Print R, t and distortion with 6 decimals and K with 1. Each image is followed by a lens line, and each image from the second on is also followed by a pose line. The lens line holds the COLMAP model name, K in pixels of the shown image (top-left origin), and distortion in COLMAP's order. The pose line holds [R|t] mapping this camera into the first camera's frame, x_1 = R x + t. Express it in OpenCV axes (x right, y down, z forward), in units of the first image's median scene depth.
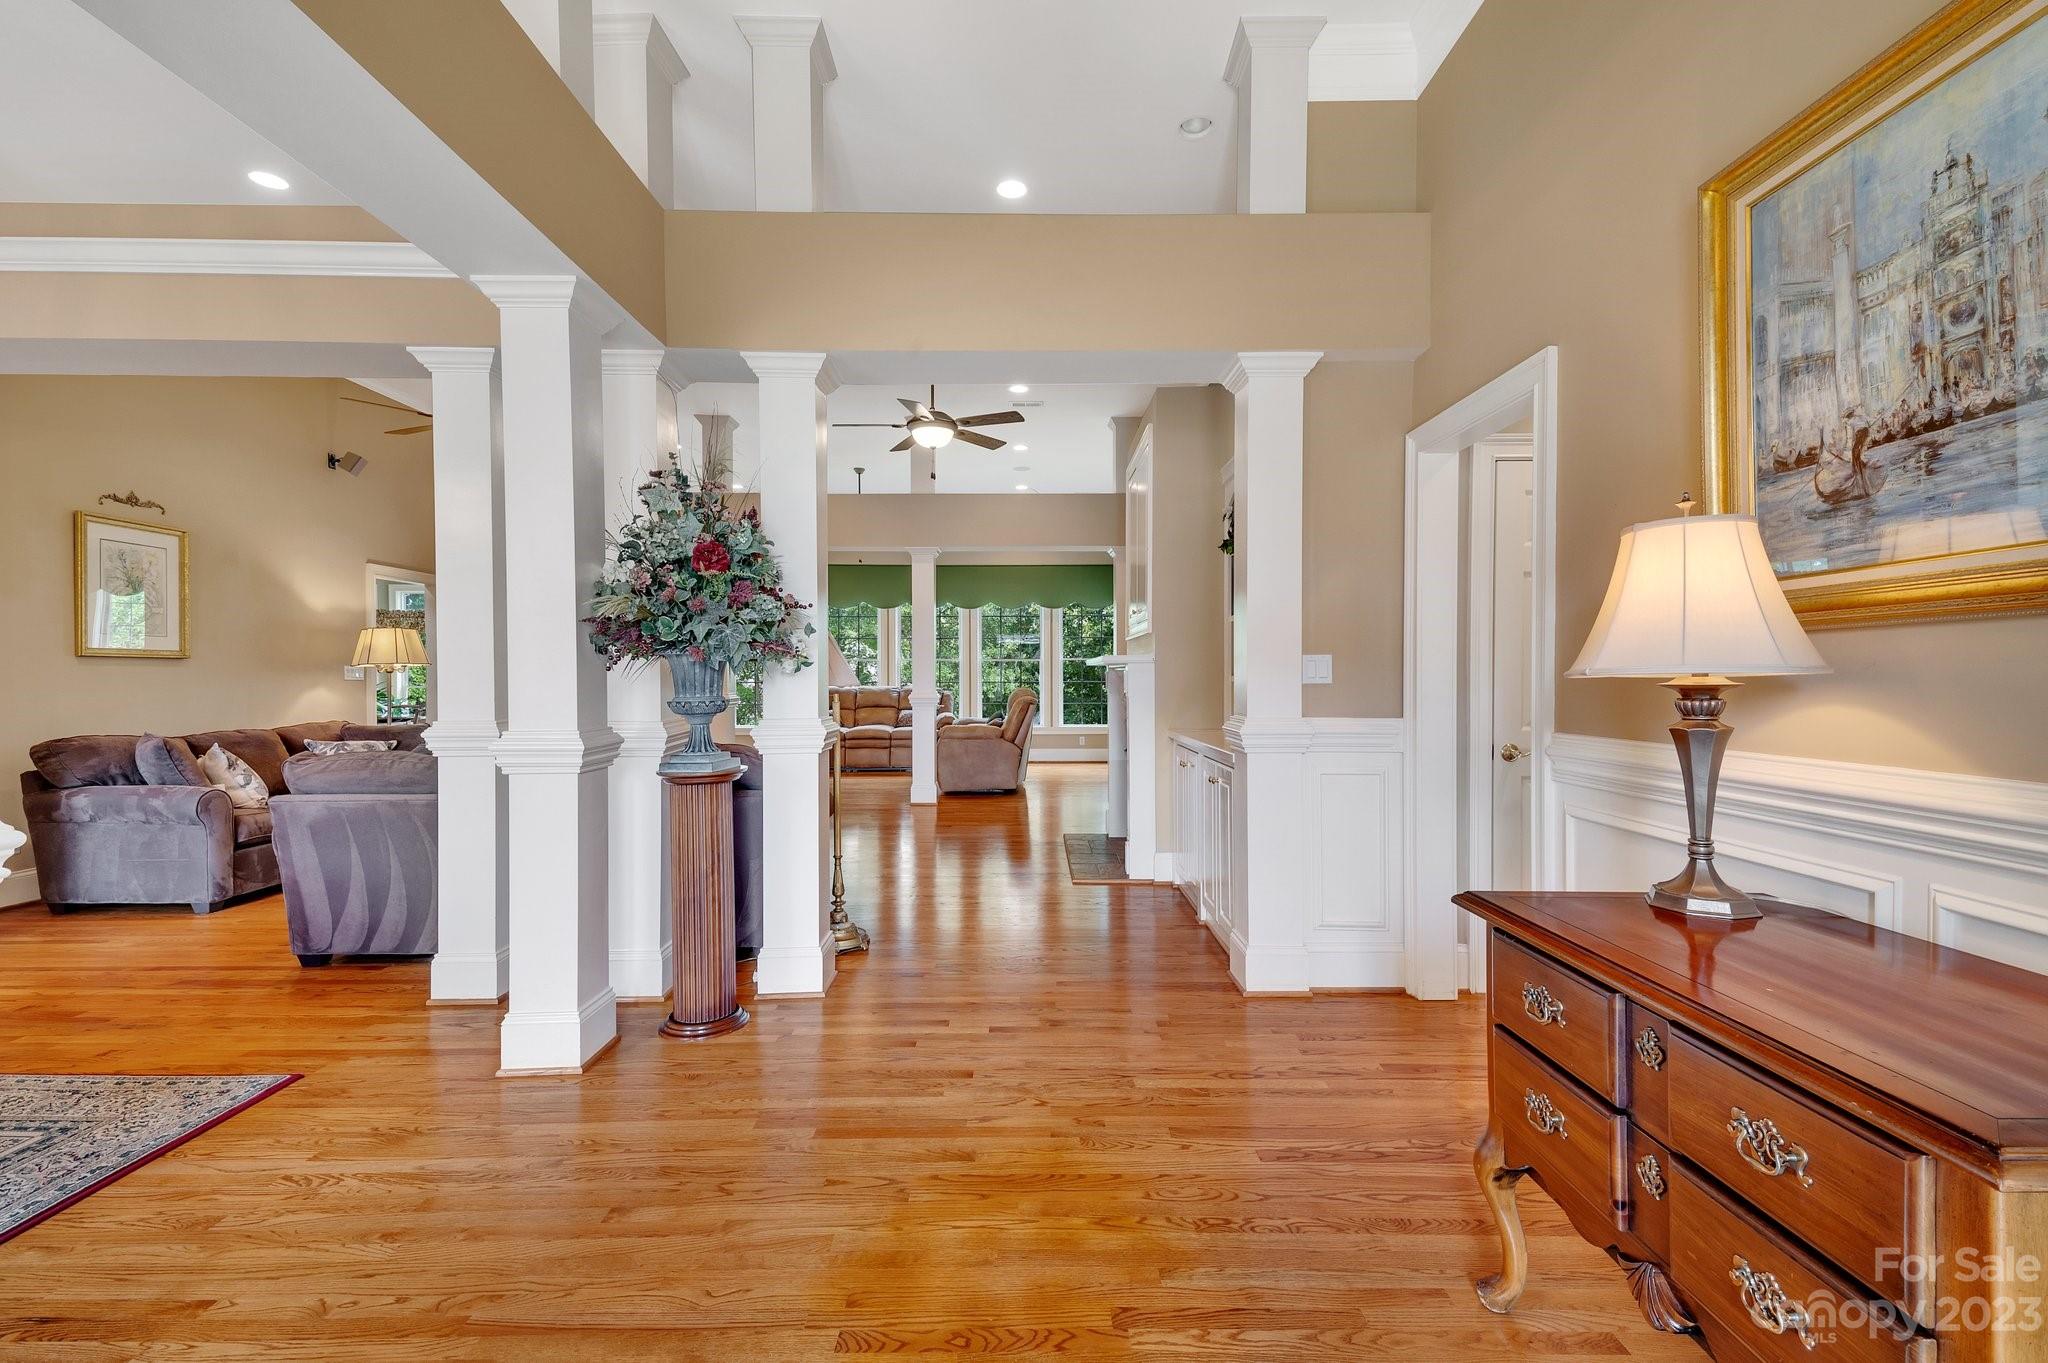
lens RADIAL K [[813.9, 0, 1018.5], [0, 813.9, 679.8], [0, 0, 1]] dist [0.032813, -0.000449]
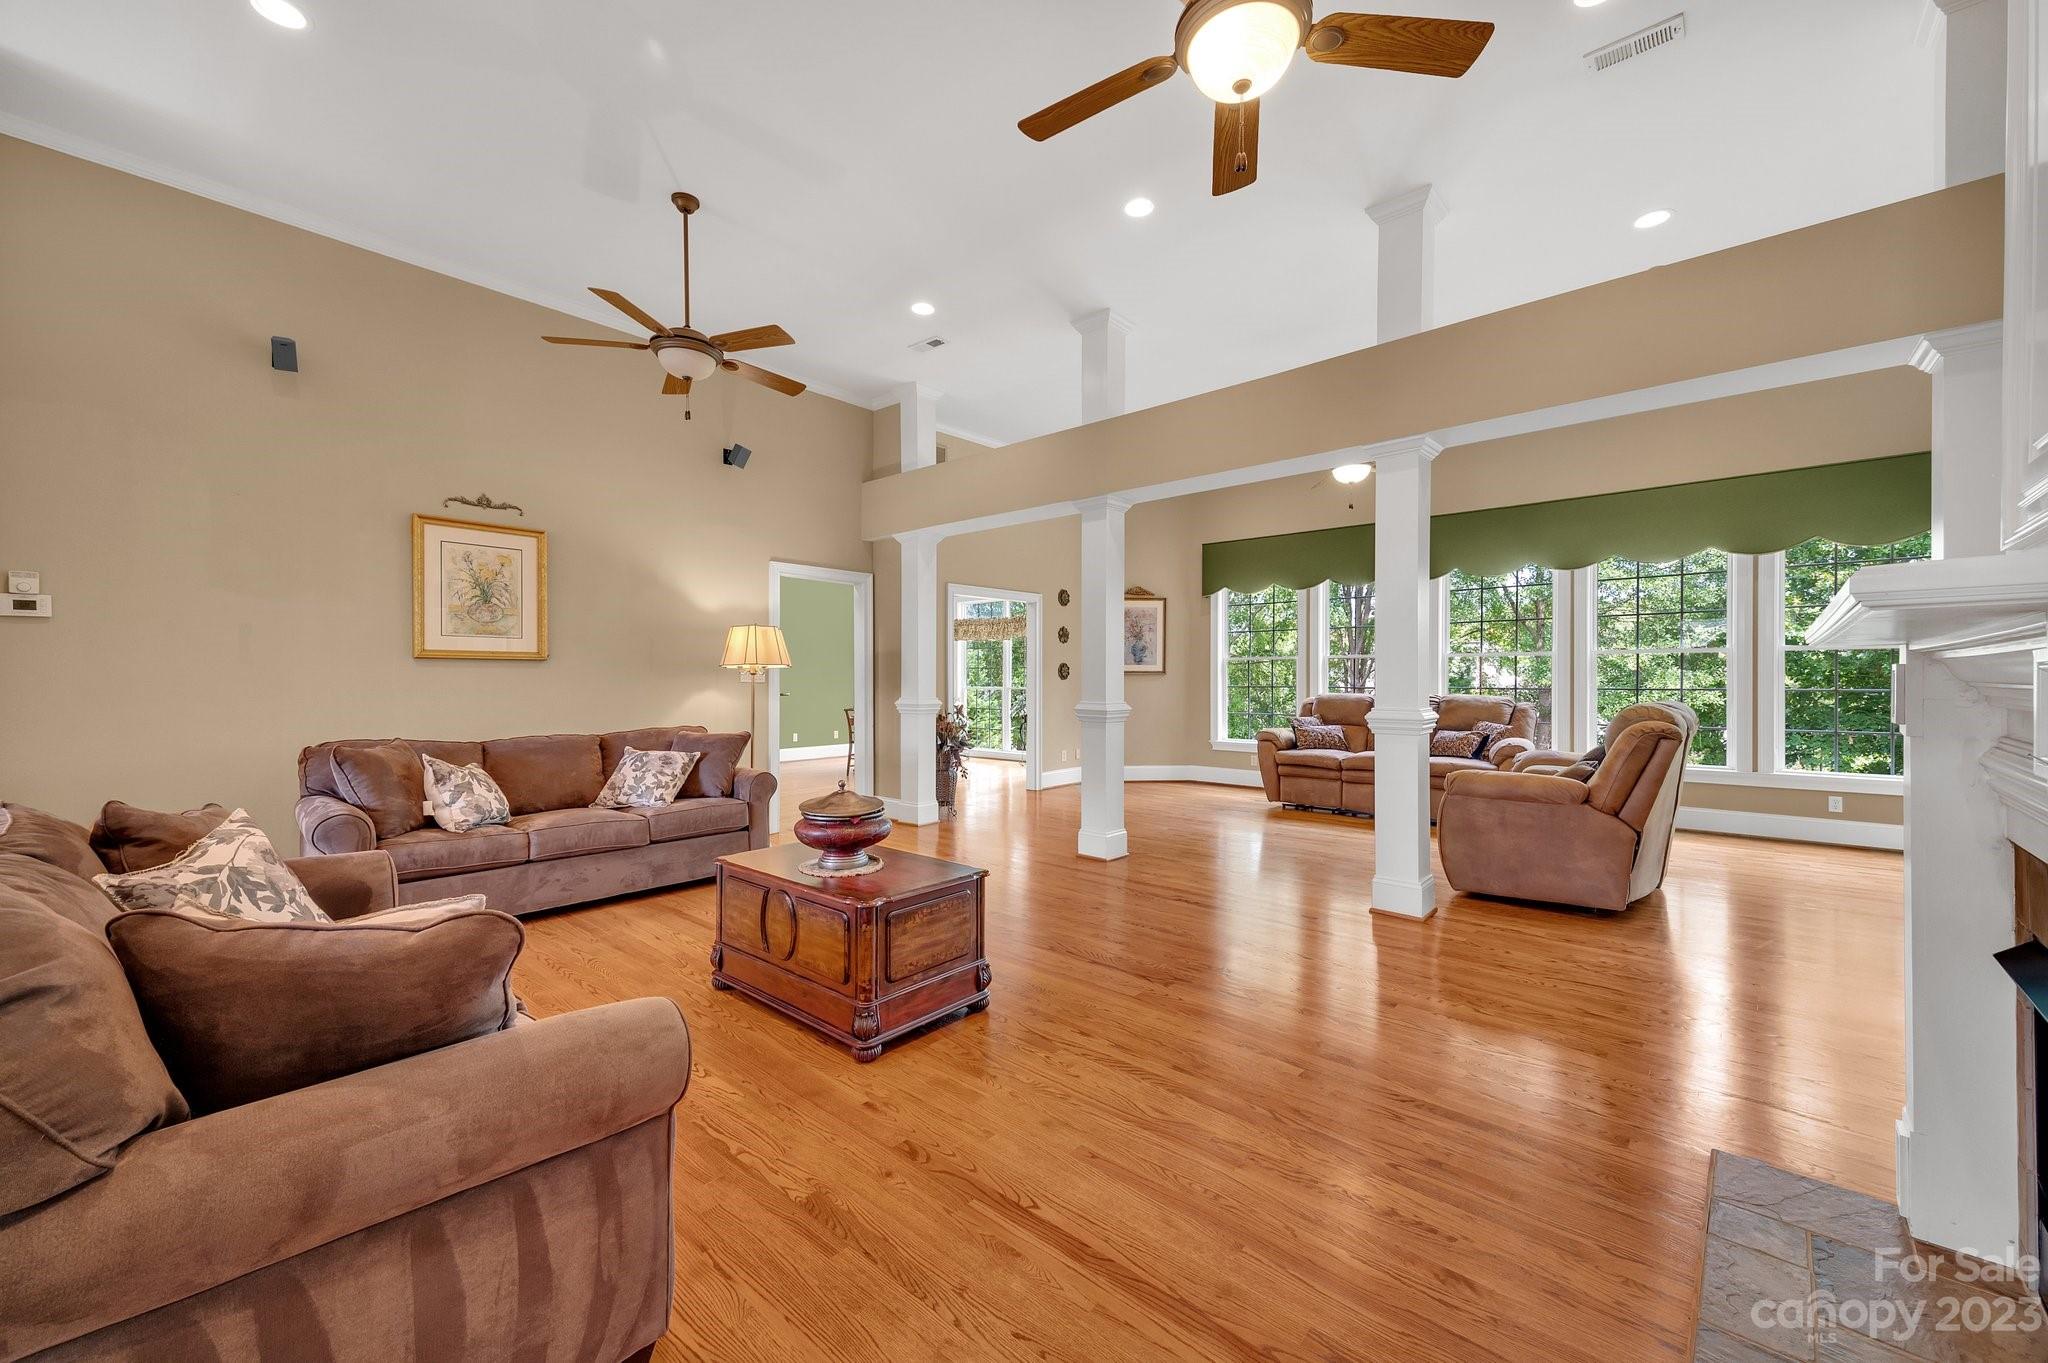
lens RADIAL K [[807.6, 0, 1035.3], [0, 807.6, 678.1], [0, 0, 1]] dist [0.033233, 0.000343]
pose [[0.762680, 0.000728, -0.646775, 0.069103], [-0.005076, 0.999975, -0.004861, -0.002217], [0.646756, 0.006990, 0.762665, 0.578035]]
